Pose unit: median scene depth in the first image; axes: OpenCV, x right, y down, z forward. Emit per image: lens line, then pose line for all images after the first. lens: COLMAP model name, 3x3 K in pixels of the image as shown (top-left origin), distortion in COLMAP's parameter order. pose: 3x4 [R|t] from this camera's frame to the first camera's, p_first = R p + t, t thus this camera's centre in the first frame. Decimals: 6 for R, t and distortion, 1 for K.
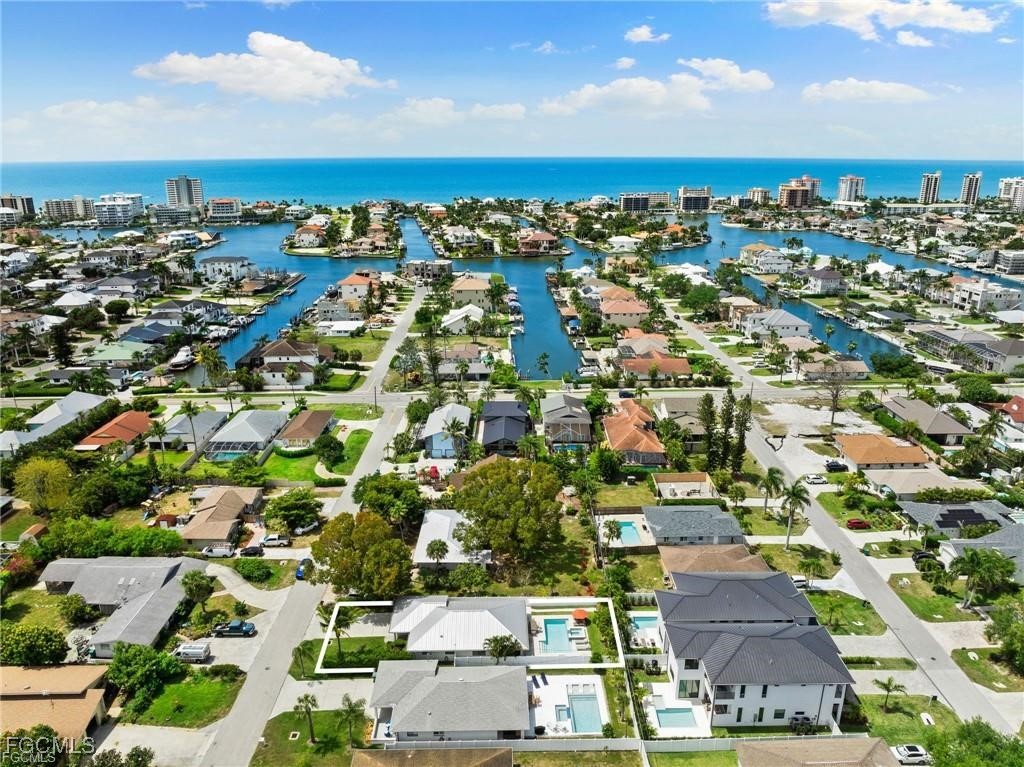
lens RADIAL K [[709.8, 0, 512.0], [0, 709.8, 383.5], [0, 0, 1]] dist [-0.000091, 0.000039]
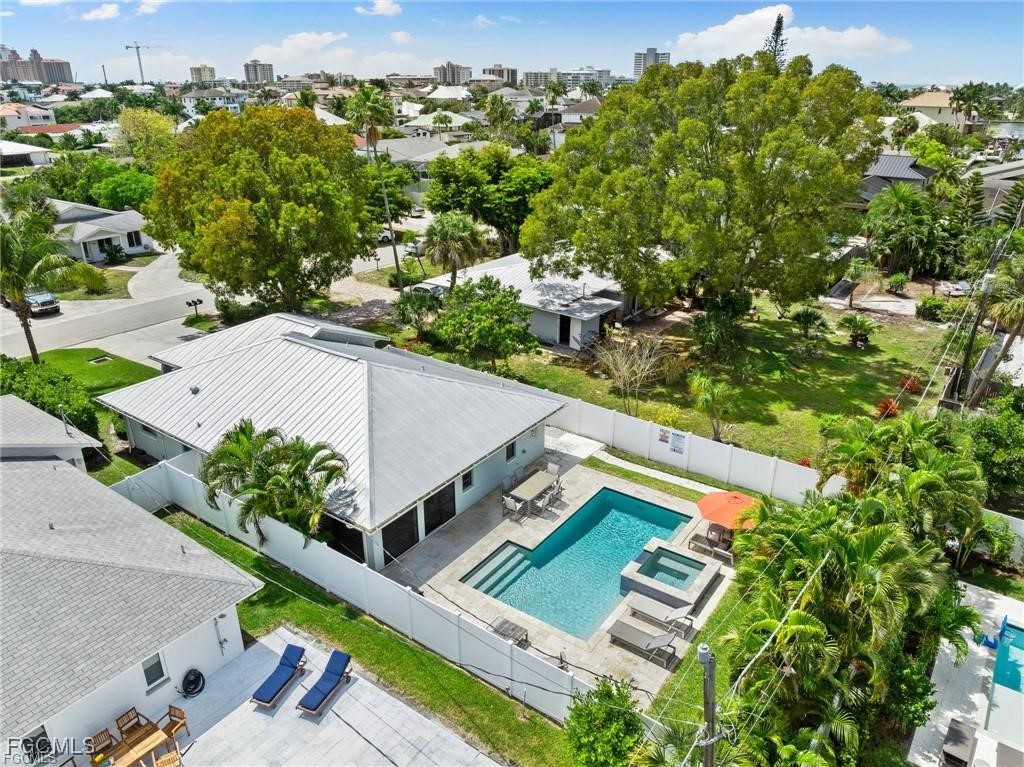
lens RADIAL K [[709.8, 0, 512.0], [0, 709.8, 383.5], [0, 0, 1]] dist [-0.000091, 0.000039]
pose [[0.799218, 0.238277, -0.551792, 0.155153], [-0.185022, 0.971014, 0.151321, 0.267310], [0.571855, -0.018845, 0.820138, 0.783550]]
